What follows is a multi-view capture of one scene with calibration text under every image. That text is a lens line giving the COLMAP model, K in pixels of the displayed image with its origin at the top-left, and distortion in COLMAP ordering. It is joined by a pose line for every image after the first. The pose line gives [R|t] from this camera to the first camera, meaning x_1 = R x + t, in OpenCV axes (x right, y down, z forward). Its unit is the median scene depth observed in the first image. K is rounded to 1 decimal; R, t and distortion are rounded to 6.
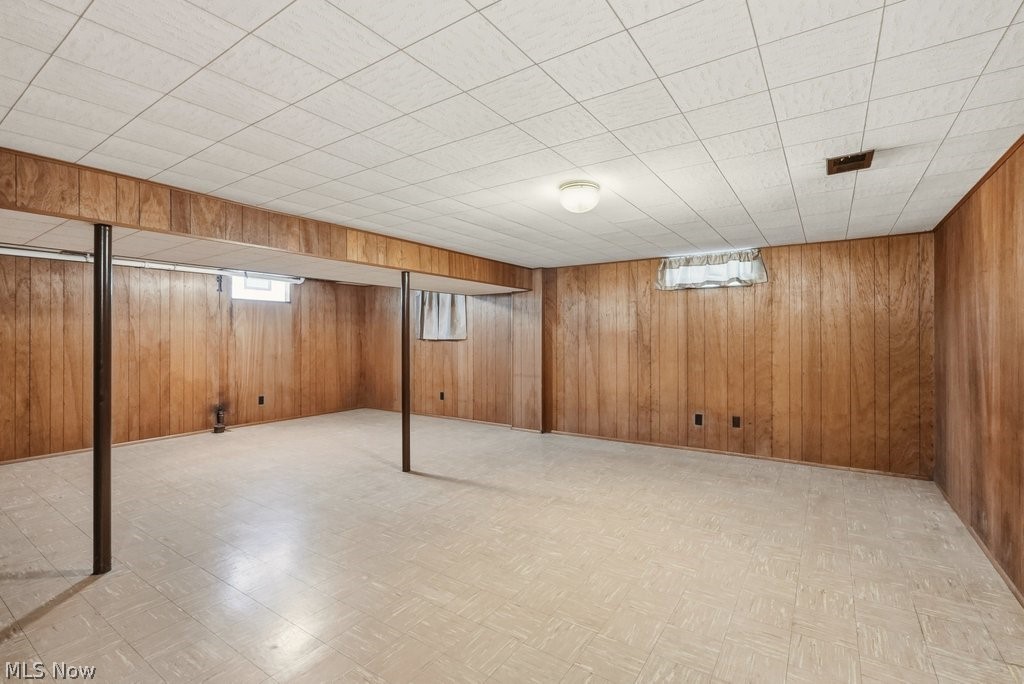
lens RADIAL K [[464.4, 0, 508.5], [0, 464.4, 337.9], [0, 0, 1]] dist [-0.004689, 0.000166]
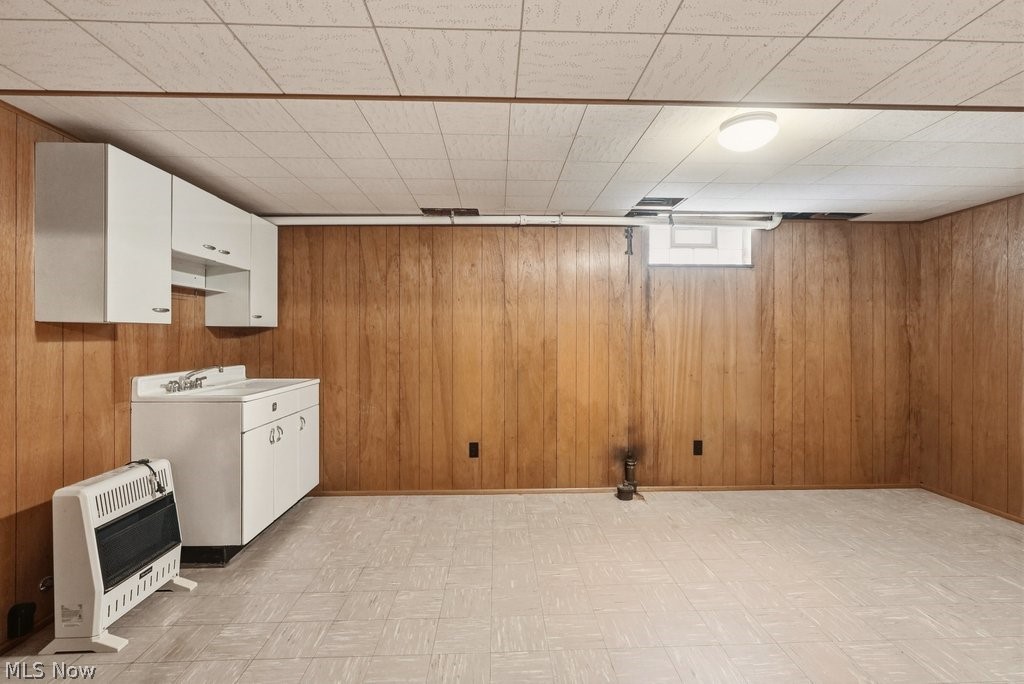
lens RADIAL K [[464.4, 0, 508.5], [0, 464.4, 337.9], [0, 0, 1]] dist [-0.004689, 0.000166]
pose [[0.602970, 0.000887, -0.797764, -0.246751], [-0.003270, 0.999994, -0.001360, 0.006383], [0.797757, 0.003429, 0.602969, 0.523670]]
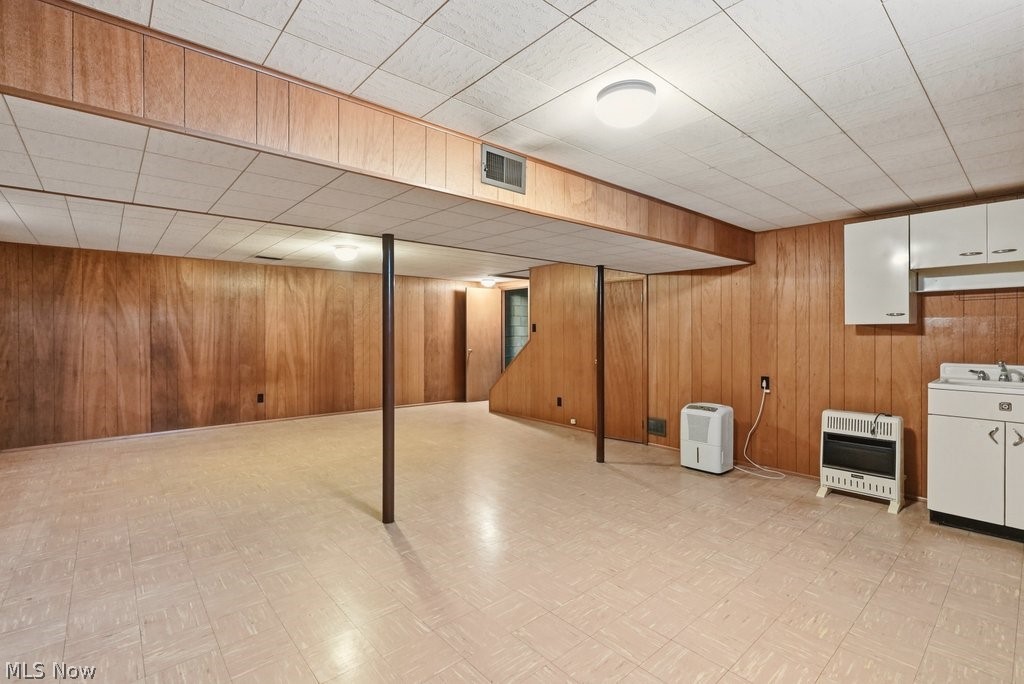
lens RADIAL K [[464.4, 0, 508.5], [0, 464.4, 337.9], [0, 0, 1]] dist [-0.004689, 0.000166]
pose [[-0.970467, -0.000256, 0.241234, -0.417271], [0.003407, 0.999885, 0.014767, 0.001793], [-0.241210, 0.015153, -0.970355, 1.209039]]
